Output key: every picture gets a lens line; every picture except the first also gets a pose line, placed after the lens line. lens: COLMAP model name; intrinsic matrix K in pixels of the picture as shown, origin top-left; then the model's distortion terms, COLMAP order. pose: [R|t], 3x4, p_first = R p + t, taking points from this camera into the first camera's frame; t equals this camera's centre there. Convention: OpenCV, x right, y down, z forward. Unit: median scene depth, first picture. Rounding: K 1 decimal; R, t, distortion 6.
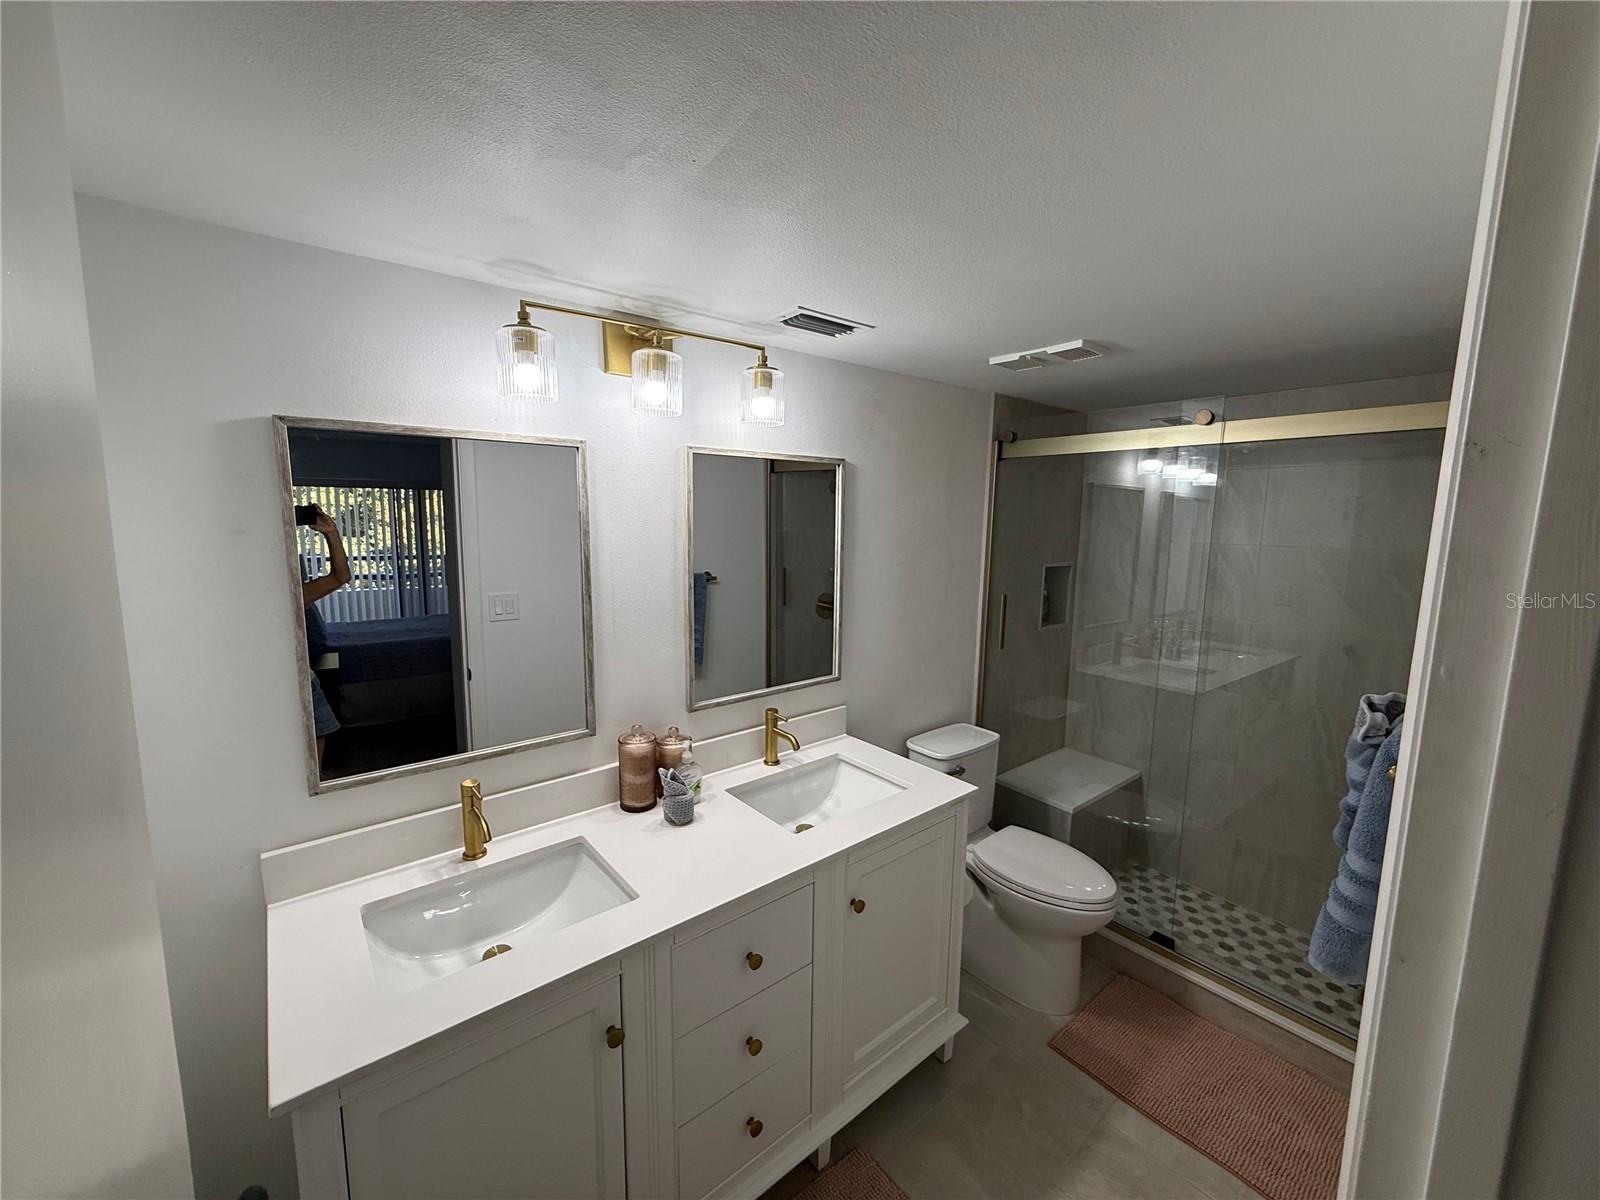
lens RADIAL K [[642.3, 0, 794.6], [0, 642.3, 598.9], [0, 0, 1]] dist [0.004797, 0.000029]
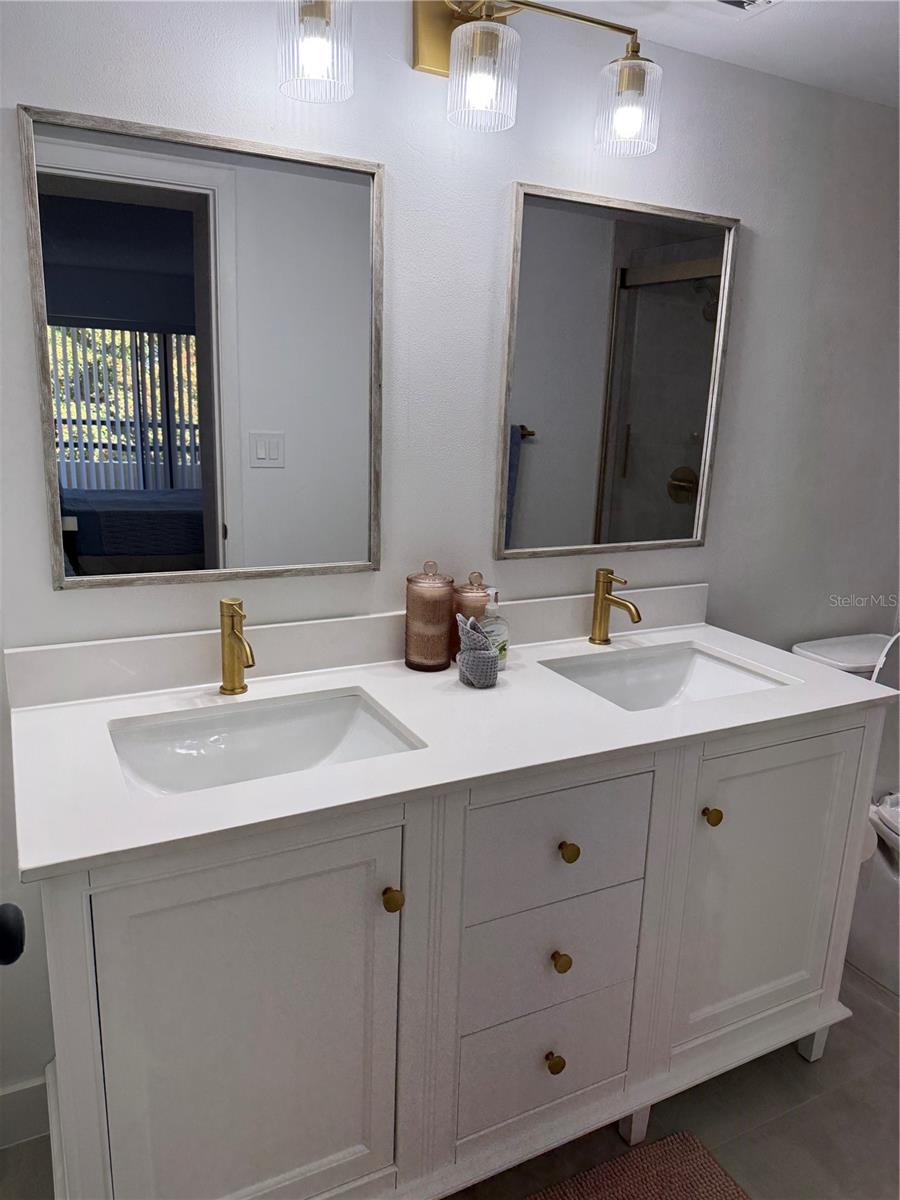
lens RADIAL K [[846.2, 0, 450.0], [0, 846.2, 600.0], [0, 0, 1]] dist [0.121535, -0.200476]
pose [[0.977478, 0.071730, -0.198473, -0.012291], [-0.052572, 0.993580, 0.100174, 0.105739], [0.204384, -0.087484, 0.974974, 0.002844]]
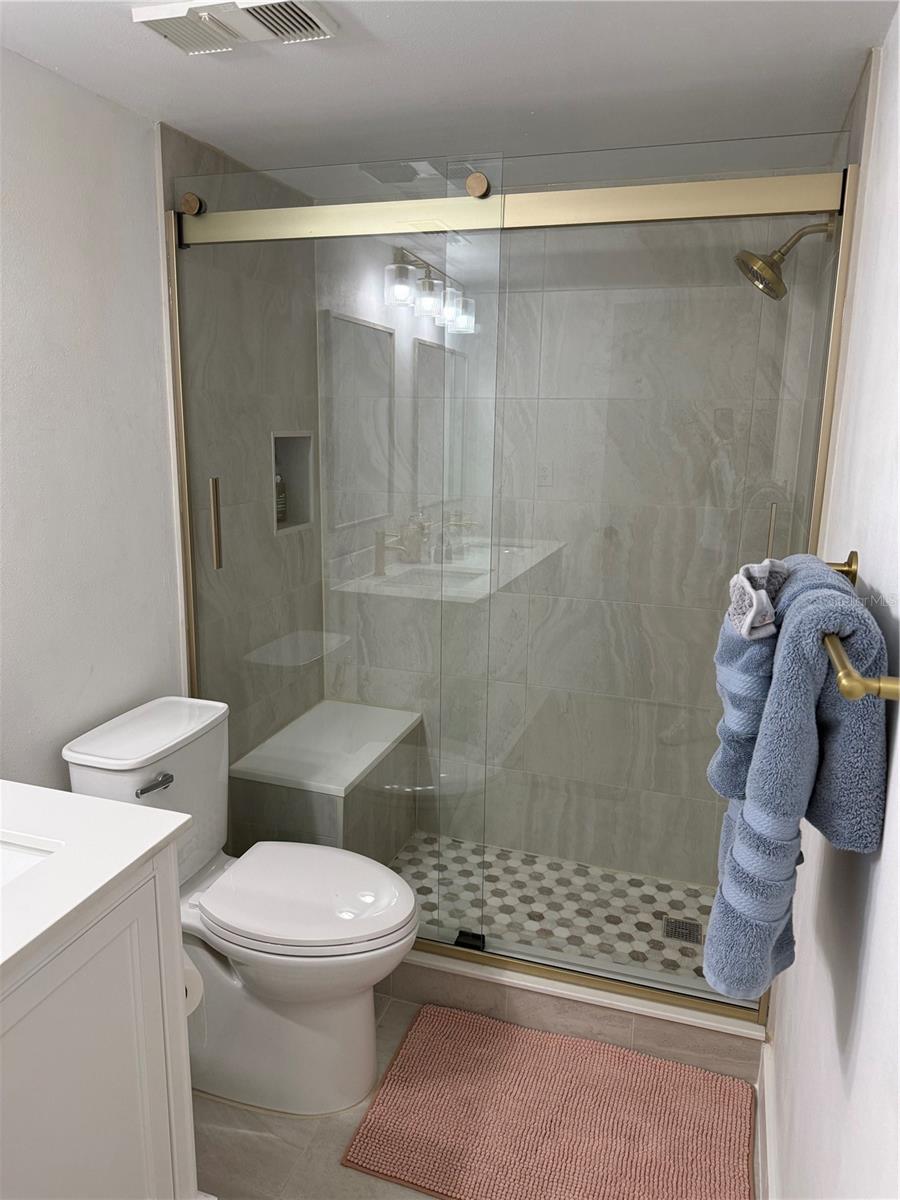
lens RADIAL K [[846.2, 0, 450.0], [0, 846.2, 600.0], [0, 0, 1]] dist [0.121535, -0.200476]
pose [[0.841178, -0.120168, 0.527238, 0.089824], [0.067024, 0.990647, 0.118855, 0.032332], [-0.536589, -0.064641, 0.841364, 0.231336]]
